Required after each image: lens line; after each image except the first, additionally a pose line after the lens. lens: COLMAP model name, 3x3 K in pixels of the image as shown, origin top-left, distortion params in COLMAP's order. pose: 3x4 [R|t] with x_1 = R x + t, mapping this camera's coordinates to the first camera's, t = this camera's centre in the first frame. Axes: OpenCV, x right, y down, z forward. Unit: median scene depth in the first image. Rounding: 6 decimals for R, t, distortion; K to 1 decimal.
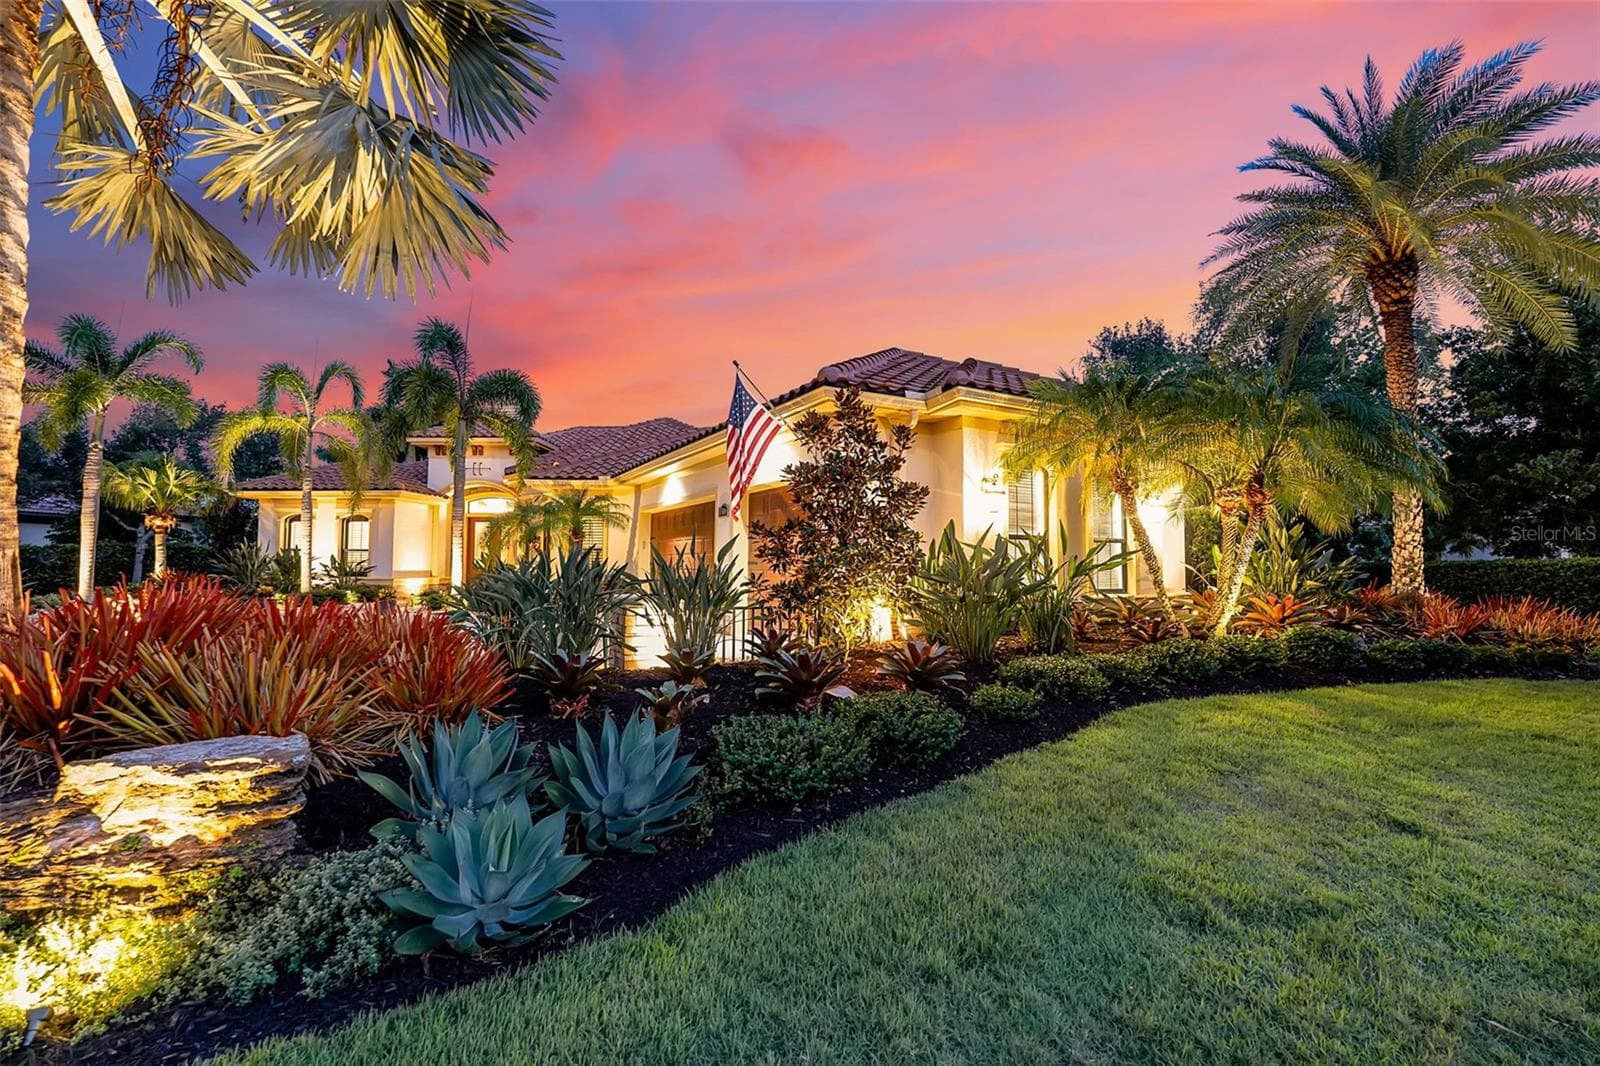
lens RADIAL K [[705.9, 0, 800.0], [0, 705.9, 533.0], [0, 0, 1]] dist [0.001105, 0.000615]
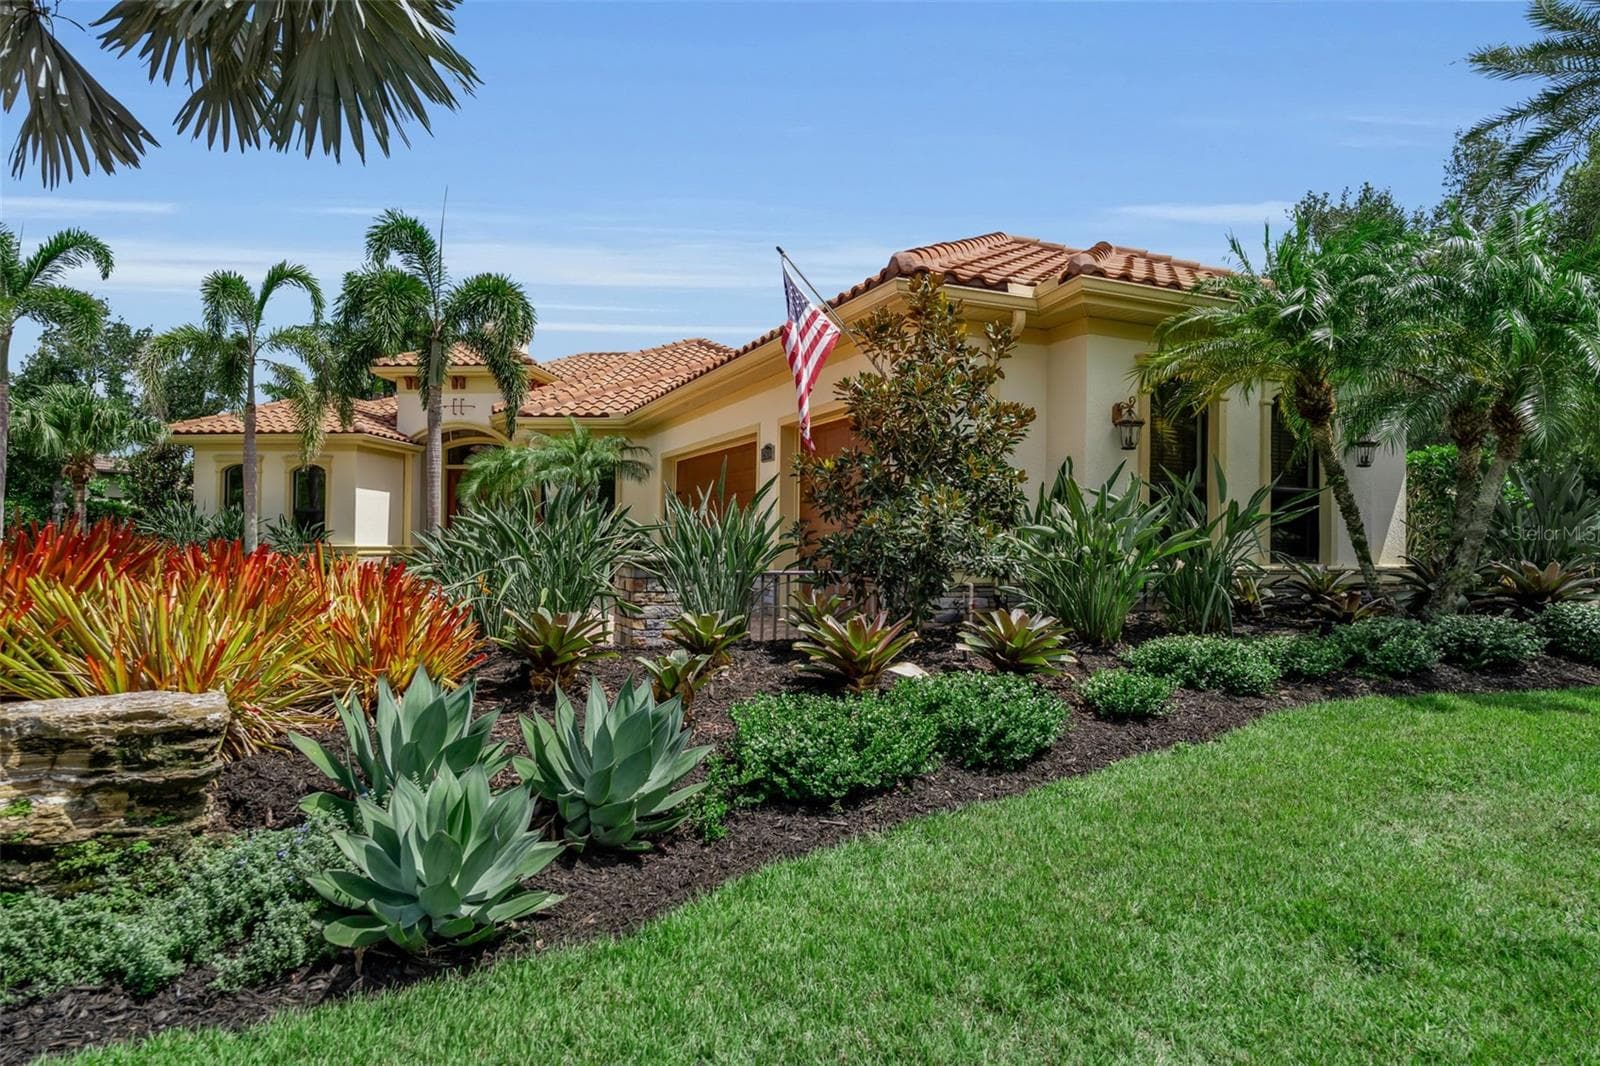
lens RADIAL K [[935.1, 0, 800.0], [0, 935.1, 533.0], [0, 0, 1]] dist [0.005753, -0.000044]
pose [[0.996418, 0.005812, -0.084365, 0.028120], [-0.002613, 0.999275, 0.037986, 0.038432], [0.084524, -0.037629, 0.995711, -0.002462]]
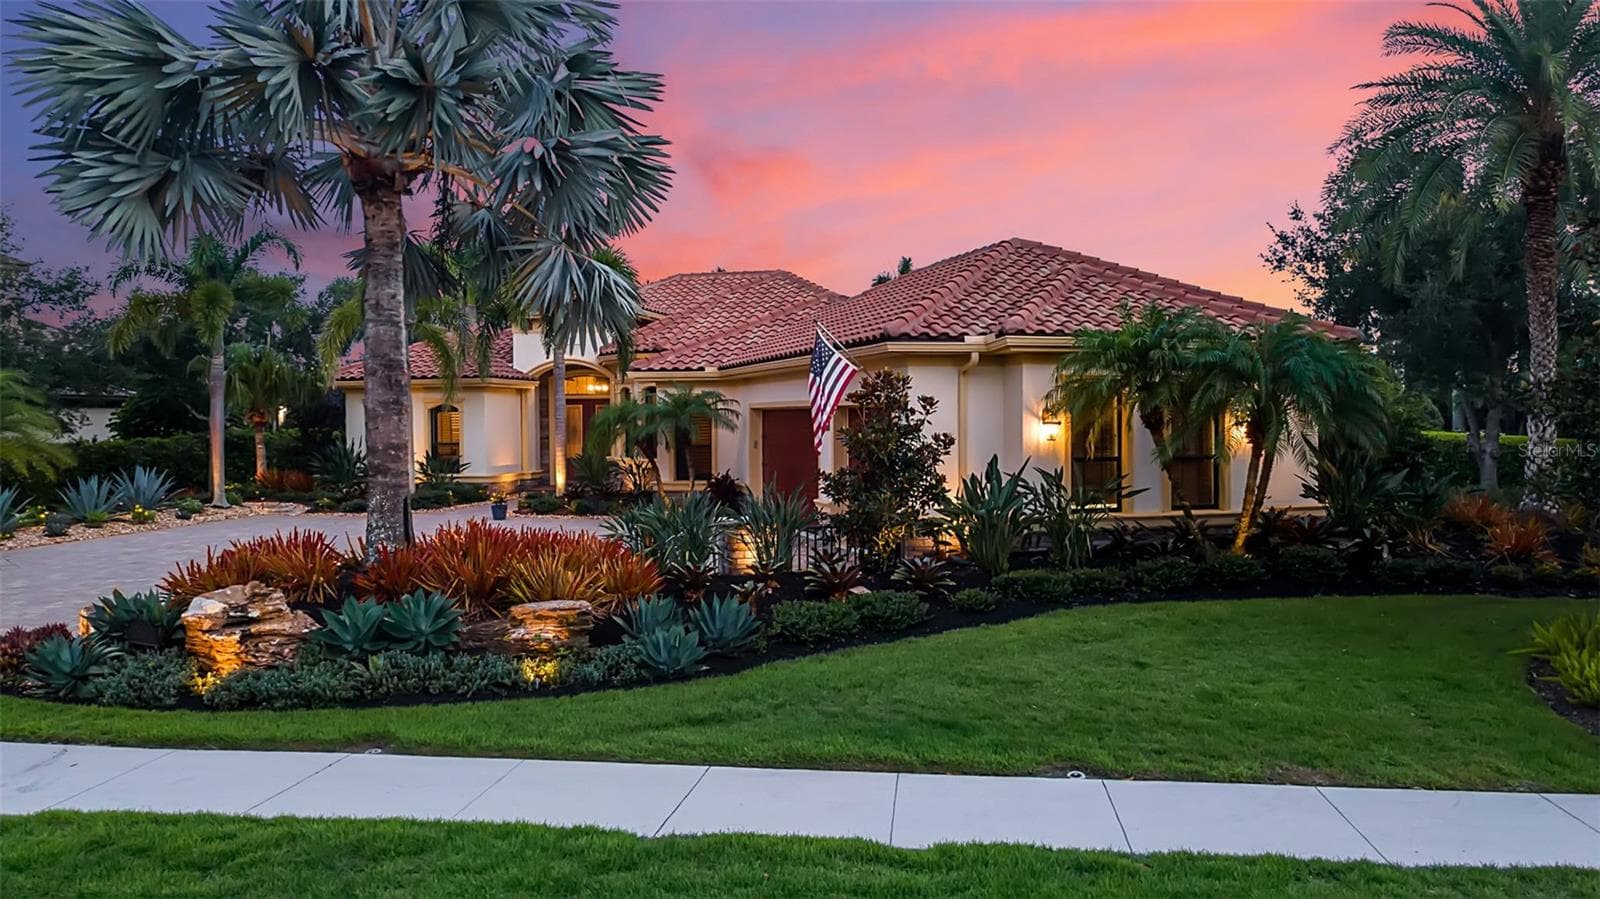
lens RADIAL K [[1117.7, 0, 800.0], [0, 1117.7, 449.5], [0, 0, 1]] dist [0.036530, 0.002249]
pose [[0.981061, -0.009215, -0.193477, 0.412396], [0.022712, 0.997450, 0.067655, -0.259257], [0.192360, -0.070768, 0.978769, -1.442280]]
